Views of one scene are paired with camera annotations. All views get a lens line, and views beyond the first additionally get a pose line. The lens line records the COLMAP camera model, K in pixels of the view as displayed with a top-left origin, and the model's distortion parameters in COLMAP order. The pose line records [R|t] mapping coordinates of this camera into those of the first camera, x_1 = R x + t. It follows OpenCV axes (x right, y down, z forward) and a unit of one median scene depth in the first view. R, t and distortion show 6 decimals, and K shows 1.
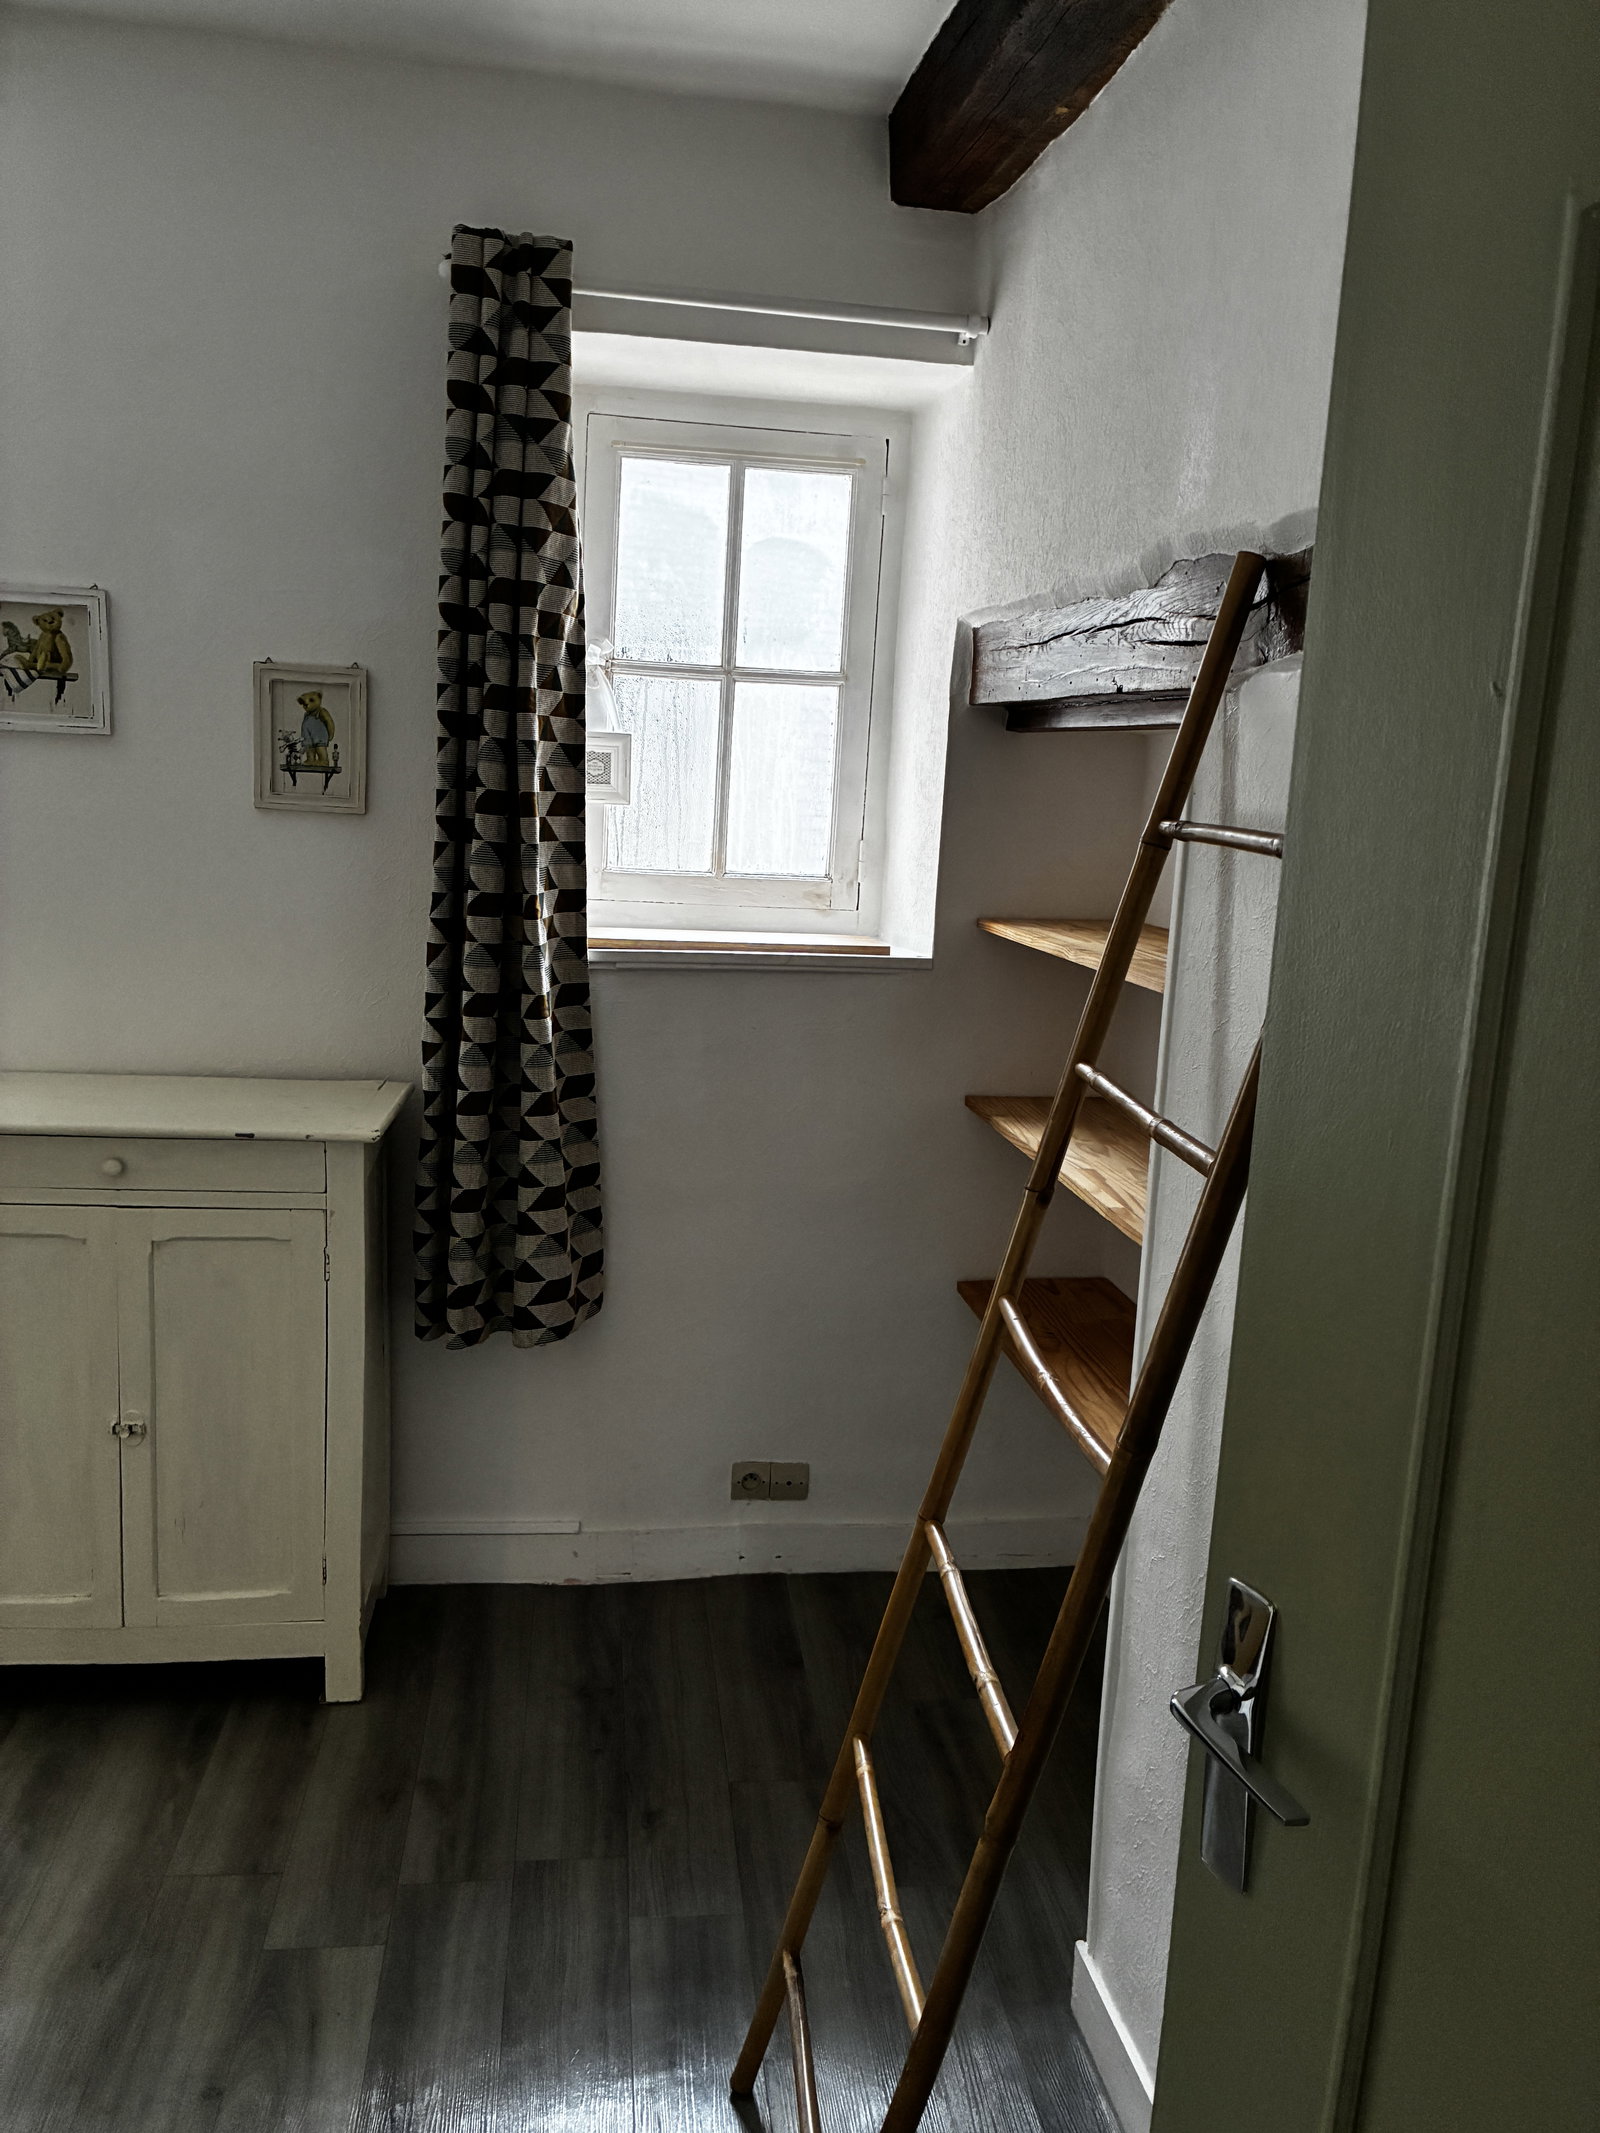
lens RADIAL K [[1605.8, 0, 794.9], [0, 1605.8, 1060.1], [0, 0, 1]] dist [0.027573, -0.028958]
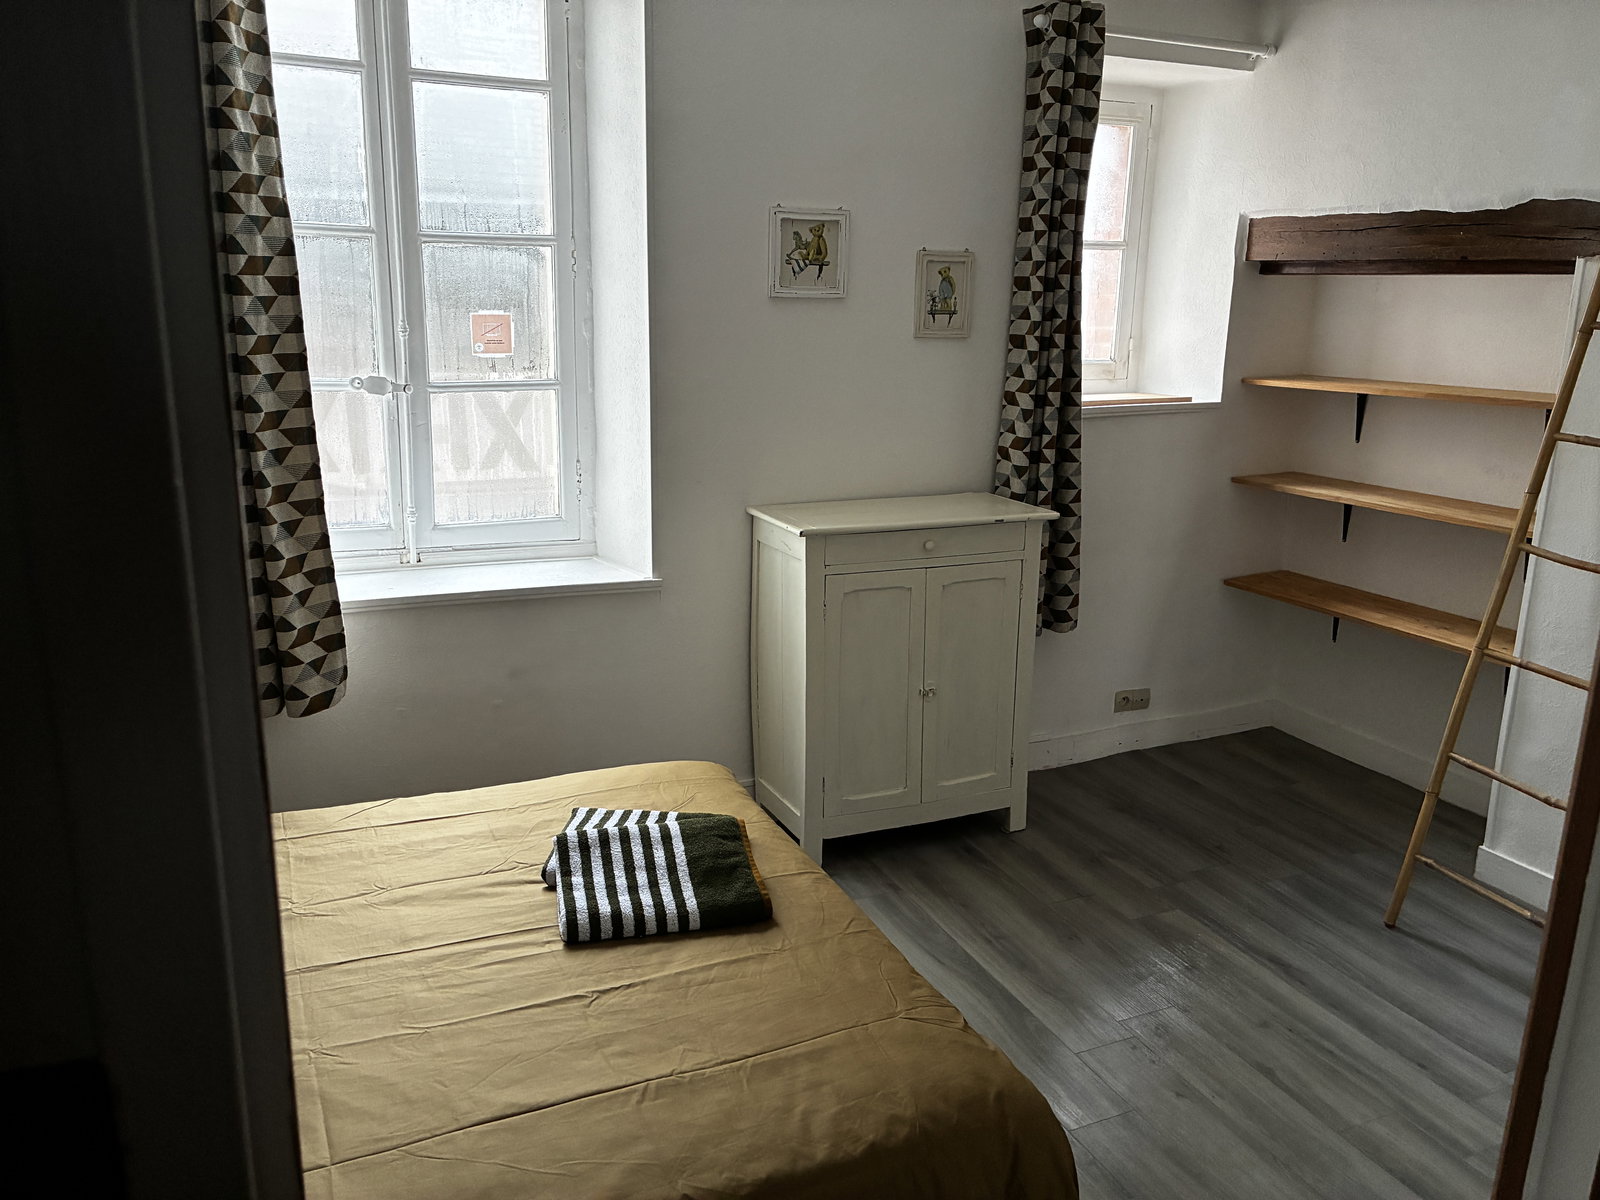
lens RADIAL K [[1204.6, 0, 804.7], [0, 1204.6, 603.3], [0, 0, 1]] dist [0.027573, -0.028958]
pose [[0.957505, -0.106569, 0.268005, -0.845478], [0.083638, 0.991900, 0.095601, -0.008067], [-0.276022, -0.069123, 0.958663, -0.225061]]
